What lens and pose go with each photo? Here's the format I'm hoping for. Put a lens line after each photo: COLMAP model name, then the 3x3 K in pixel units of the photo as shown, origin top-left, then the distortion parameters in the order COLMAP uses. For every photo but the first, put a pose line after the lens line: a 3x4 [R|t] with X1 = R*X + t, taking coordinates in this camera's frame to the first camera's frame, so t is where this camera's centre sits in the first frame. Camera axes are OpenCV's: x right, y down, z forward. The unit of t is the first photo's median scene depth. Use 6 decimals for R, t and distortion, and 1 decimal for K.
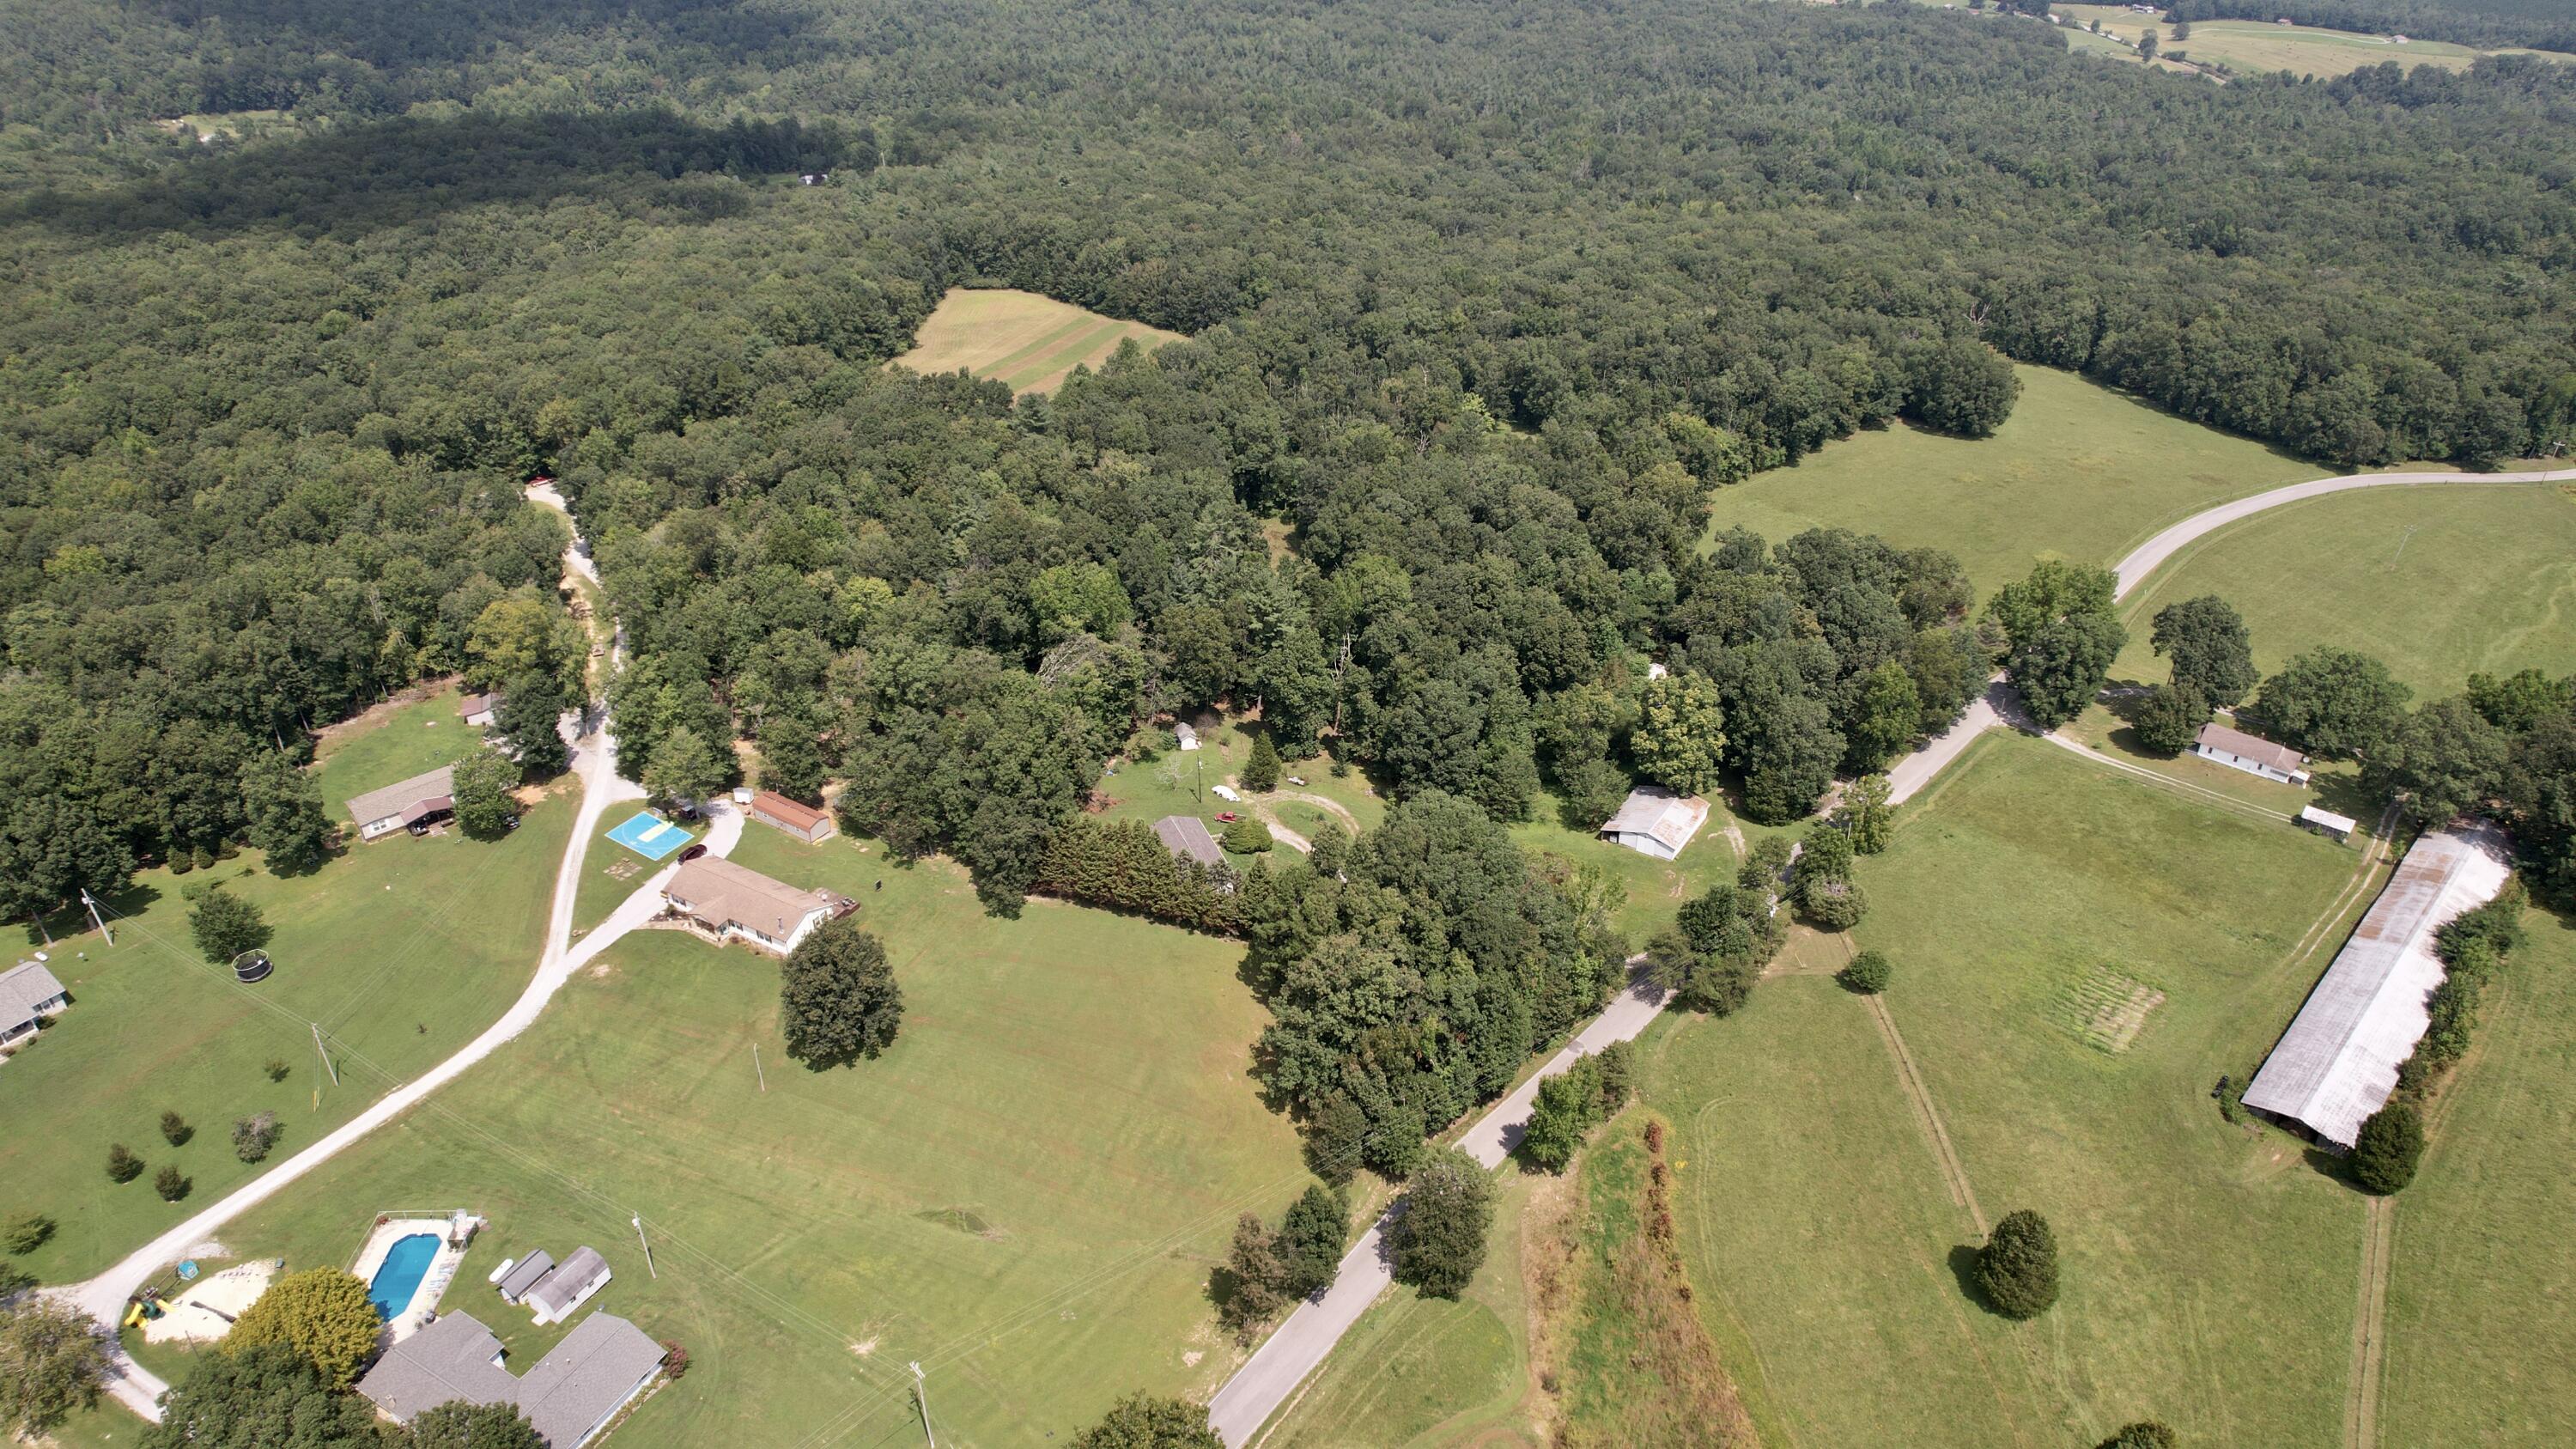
lens RADIAL K [[1650.7, 0, 1288.0], [0, 1650.7, 724.5], [0, 0, 1]] dist [-0.078523, 0.072992]
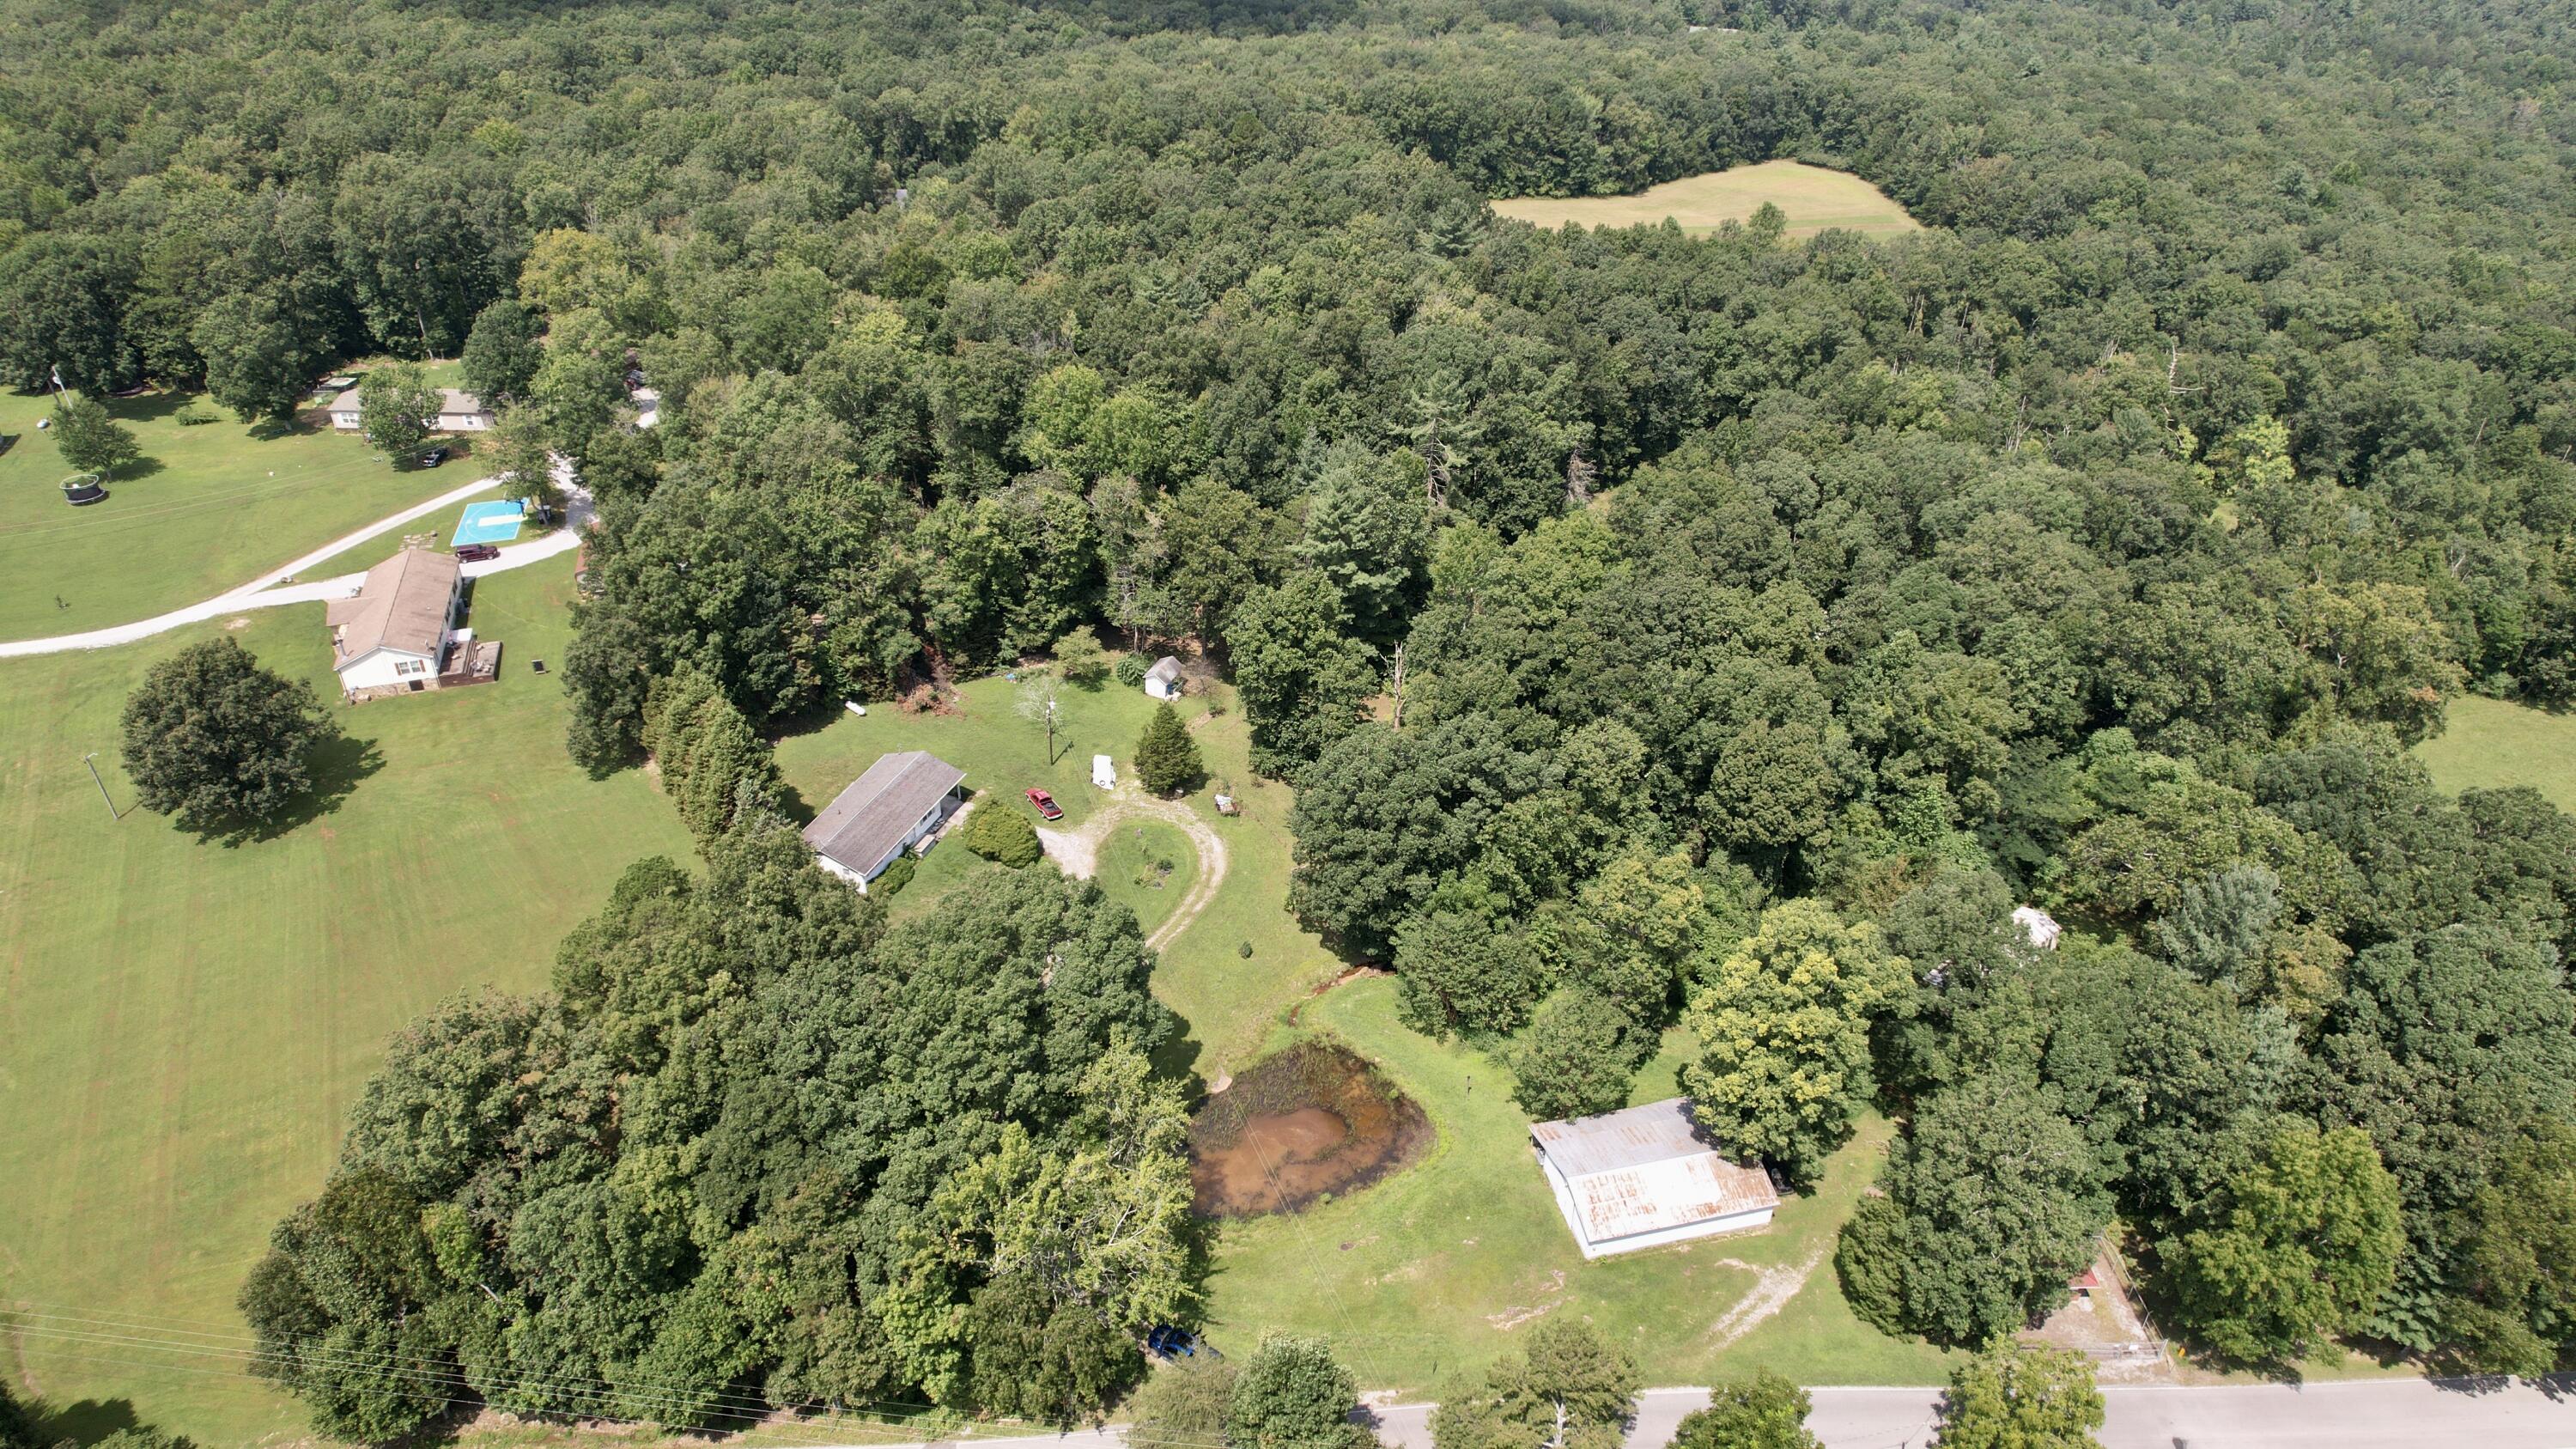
lens RADIAL K [[1648.6, 0, 1288.0], [0, 1648.6, 724.5], [0, 0, 1]] dist [-0.066709, 0.056316]
pose [[0.726117, 0.376059, -0.575616, 0.329108], [-0.360370, 0.921123, 0.147192, -0.082741], [0.585566, 0.100556, 0.804364, 0.475549]]
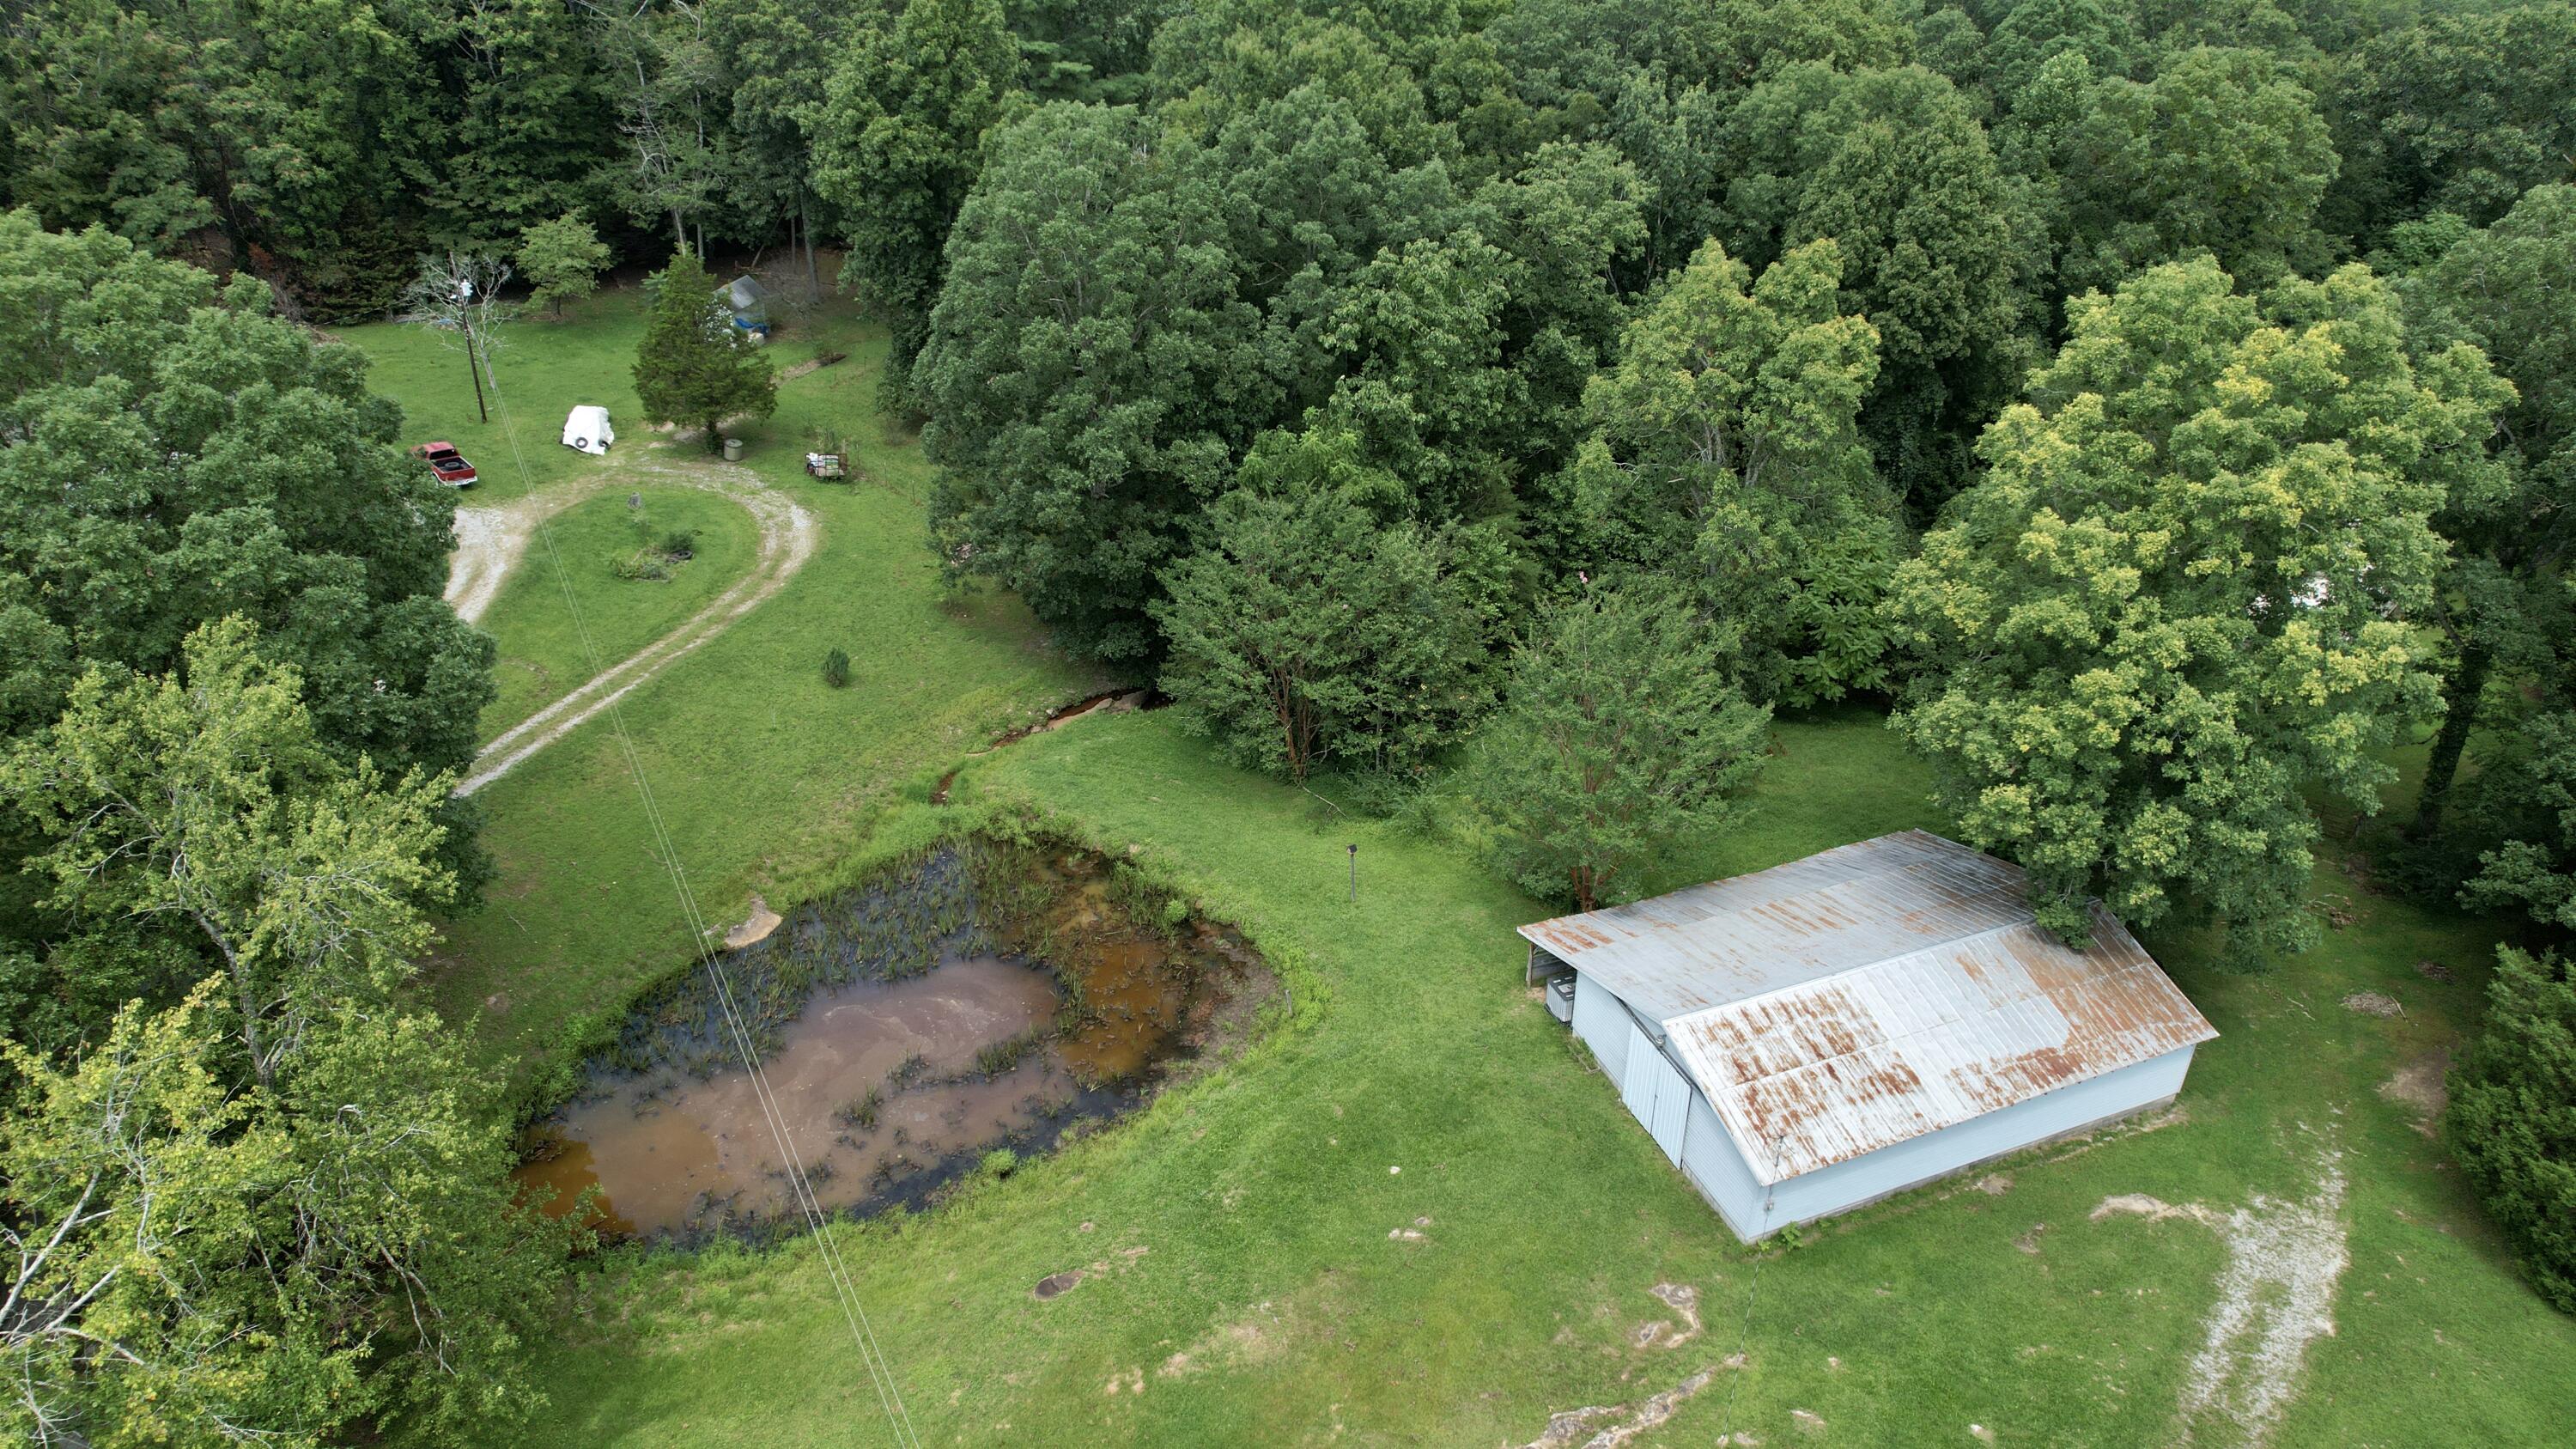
lens RADIAL K [[1648.6, 0, 1288.0], [0, 1648.6, 724.5], [0, 0, 1]] dist [-0.066709, 0.056316]
pose [[0.812654, 0.285424, -0.508062, 0.226493], [-0.298480, 0.952666, 0.057775, 0.032796], [0.500504, 0.104695, 0.859381, 0.711789]]
